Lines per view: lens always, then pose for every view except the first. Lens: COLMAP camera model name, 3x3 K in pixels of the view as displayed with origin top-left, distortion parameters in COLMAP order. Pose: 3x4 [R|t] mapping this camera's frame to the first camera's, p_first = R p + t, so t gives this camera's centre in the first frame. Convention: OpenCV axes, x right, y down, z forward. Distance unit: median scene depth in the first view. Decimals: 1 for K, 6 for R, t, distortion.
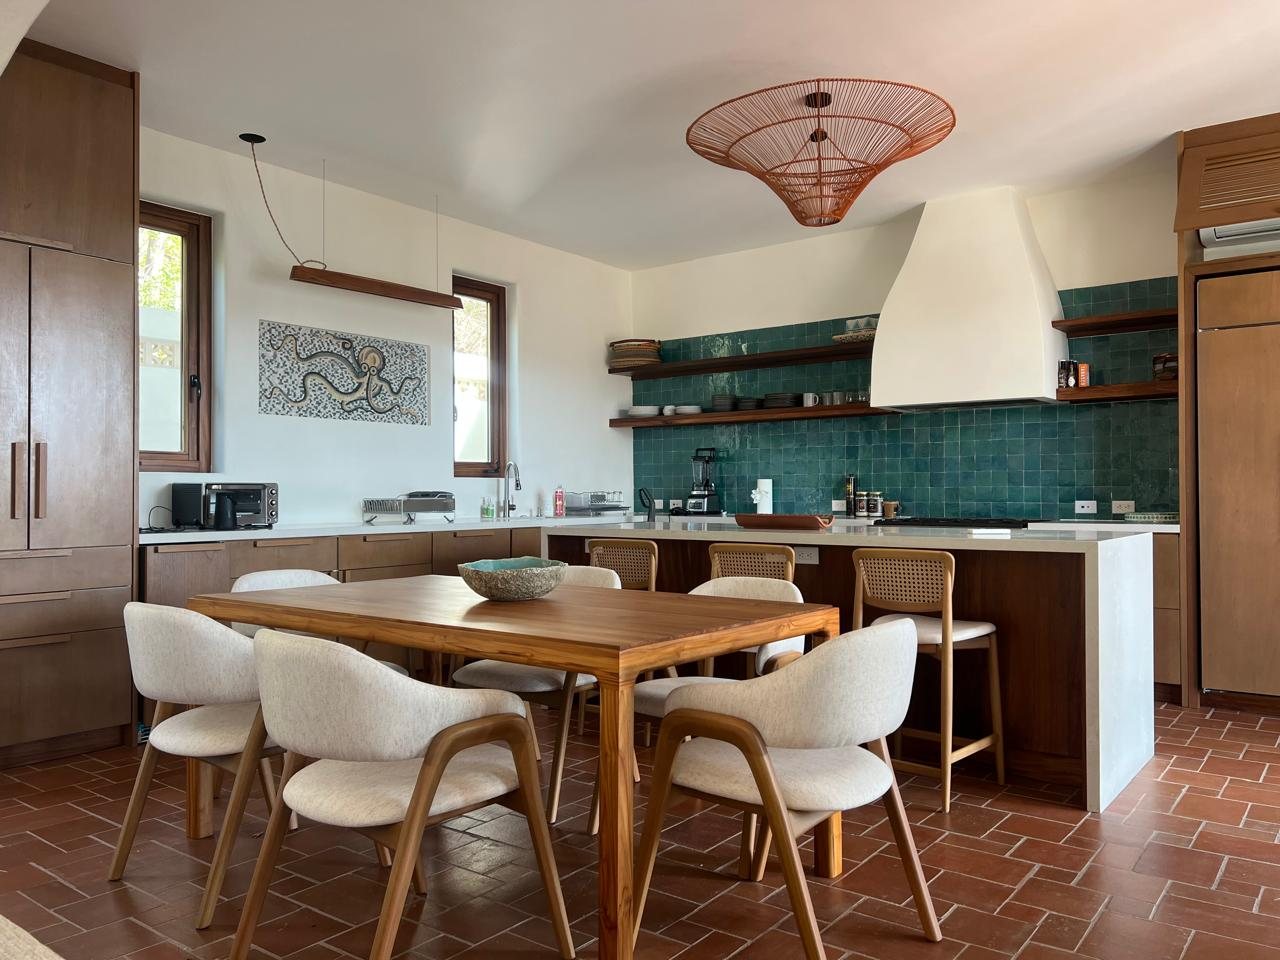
lens RADIAL K [[960.6, 0, 634.6], [0, 960.6, 484.3], [0, 0, 1]] dist [0.019746, -0.001937]
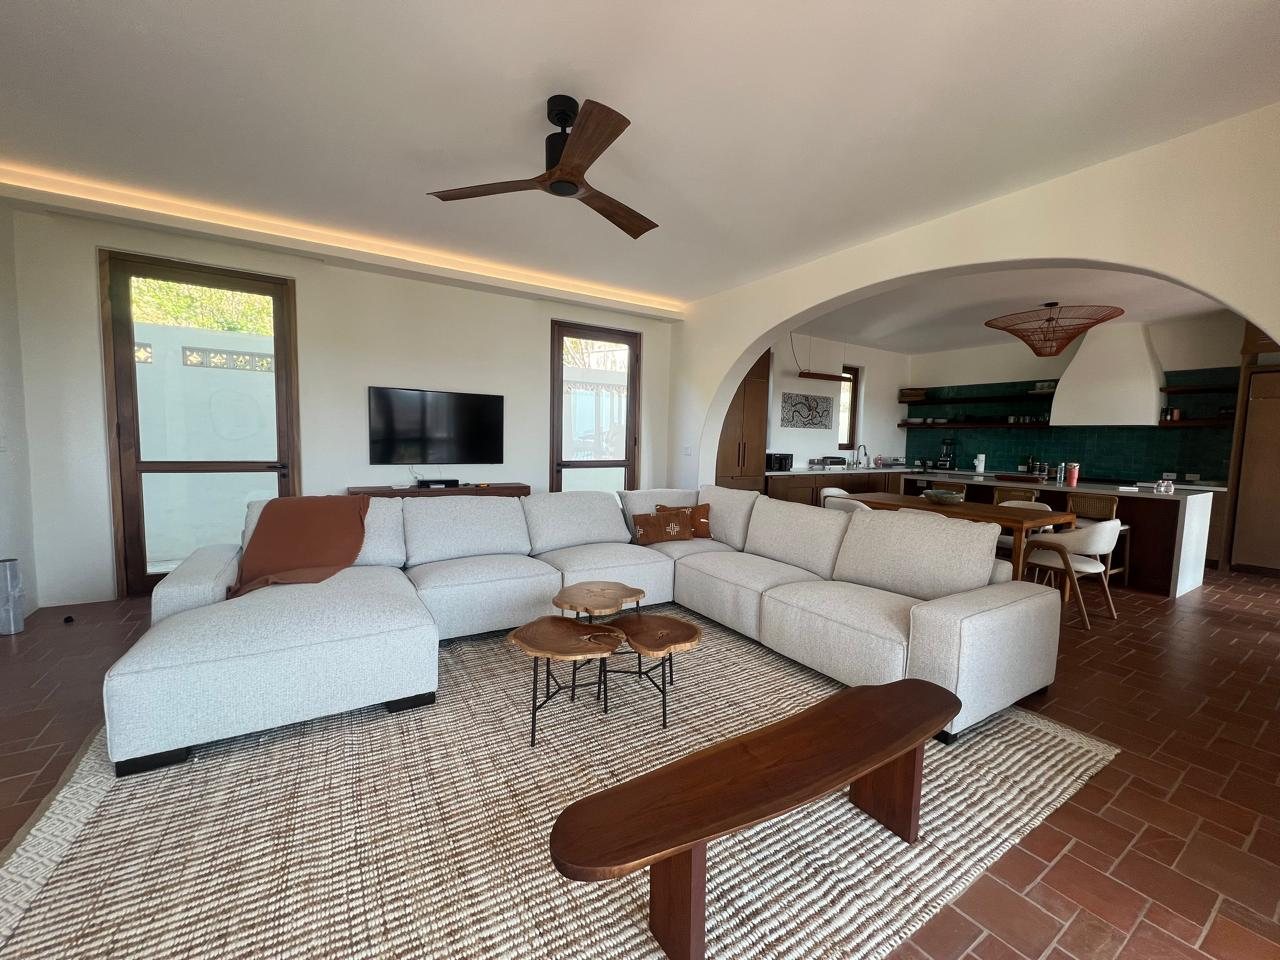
lens RADIAL K [[506.2, 0, 653.4], [0, 506.2, 479.7], [0, 0, 1]] dist [0.002496, 0.000786]
pose [[0.946089, 0.049364, -0.320123, -0.243129], [-0.022034, 0.995837, 0.088444, -0.041165], [0.323156, -0.076623, 0.943239, -0.411626]]
